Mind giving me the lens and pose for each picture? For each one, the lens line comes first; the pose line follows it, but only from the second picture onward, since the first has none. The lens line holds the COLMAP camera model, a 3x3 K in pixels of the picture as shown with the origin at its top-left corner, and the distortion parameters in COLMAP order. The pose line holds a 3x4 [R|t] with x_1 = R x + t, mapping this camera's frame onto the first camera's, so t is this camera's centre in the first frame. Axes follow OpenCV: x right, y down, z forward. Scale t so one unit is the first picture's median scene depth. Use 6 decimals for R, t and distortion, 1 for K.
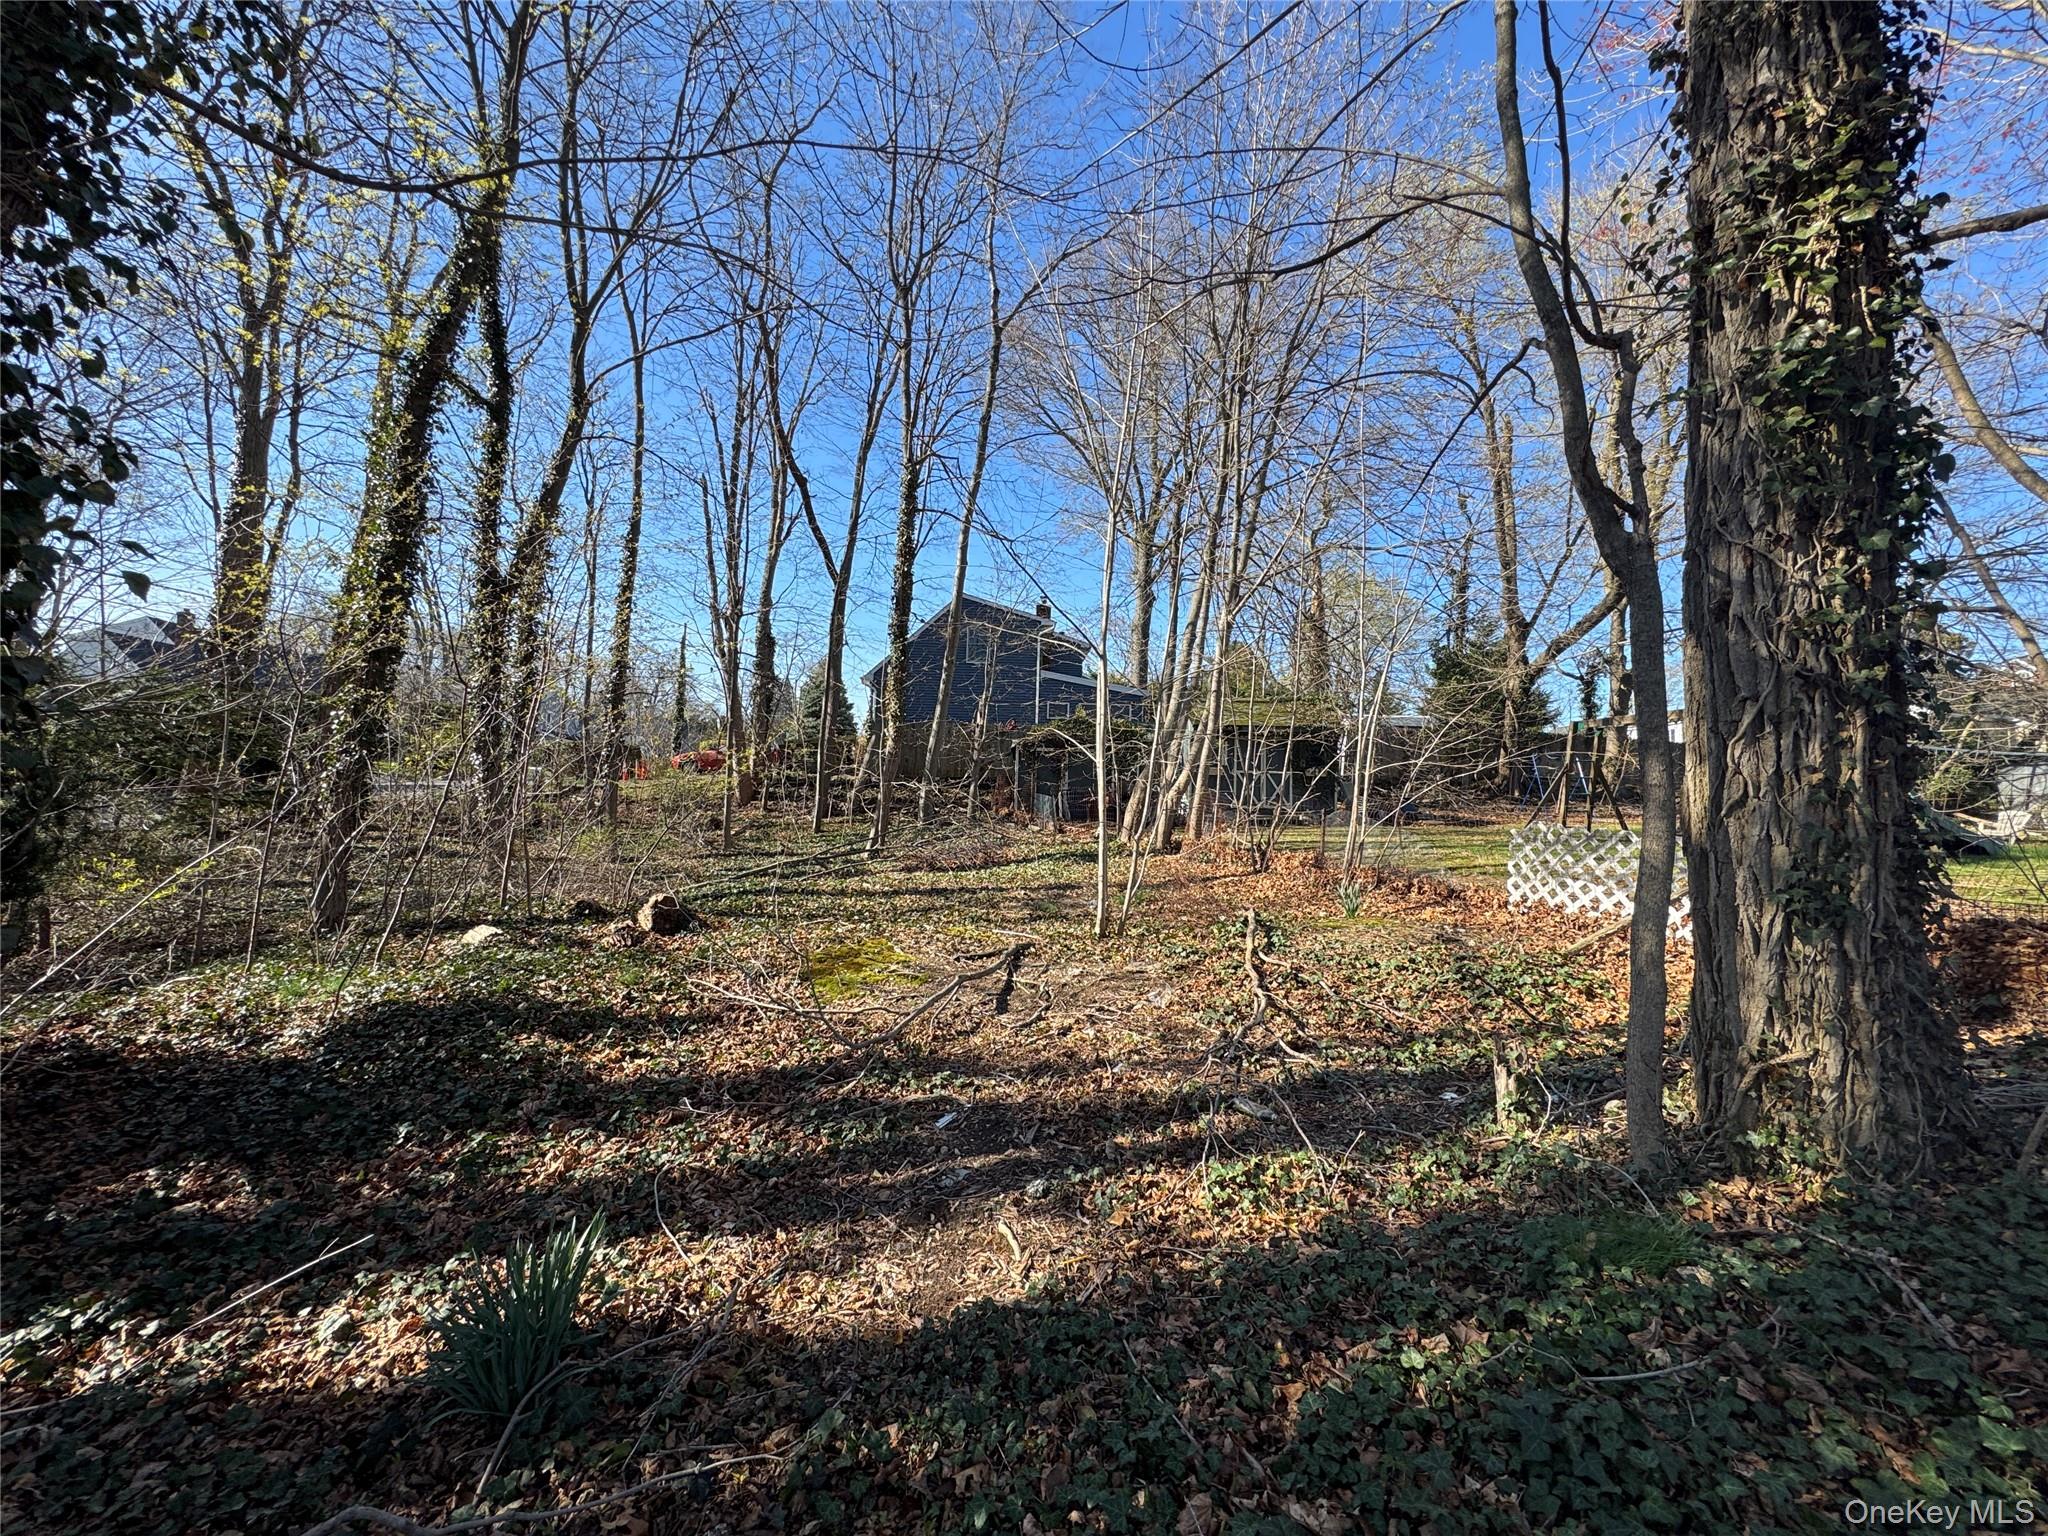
lens RADIAL K [[817.4, 0, 1021.7], [0, 817.4, 767.2], [0, 0, 1]] dist [-0.003551, 0.000255]
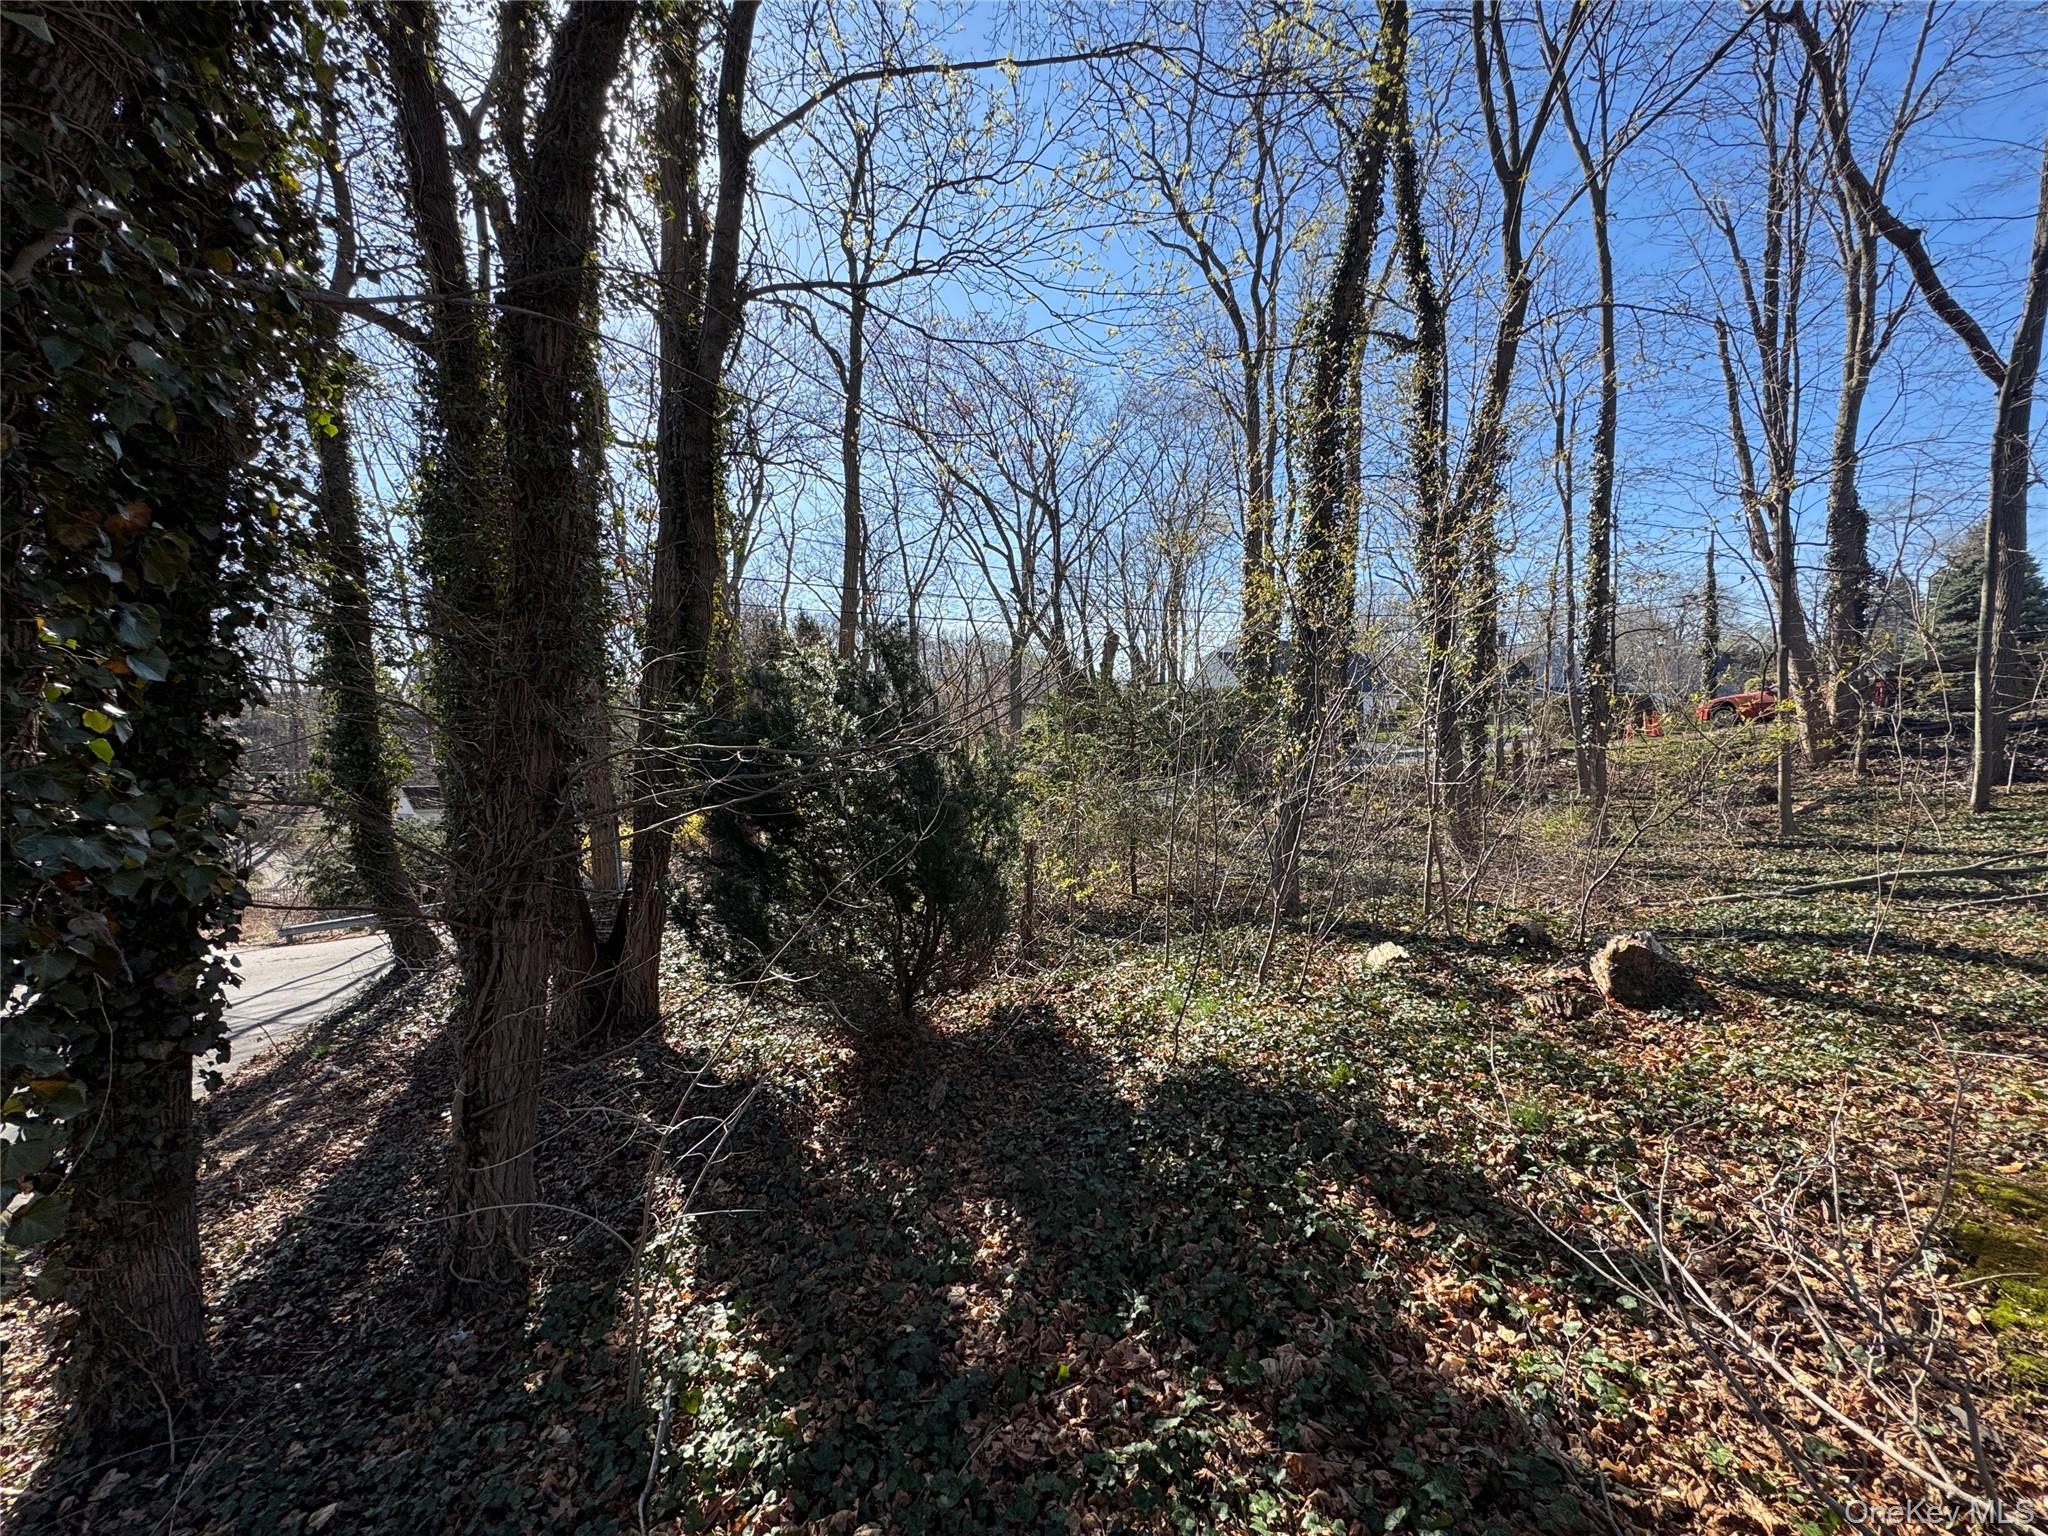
lens RADIAL K [[817.4, 0, 1017.2], [0, 817.4, 769.0], [0, 0, 1]] dist [-0.003551, 0.000255]
pose [[0.441755, -0.022992, -0.896841, -0.046071], [0.070504, 0.997469, 0.009156, -0.010358], [0.894361, -0.067276, 0.442258, 0.182218]]
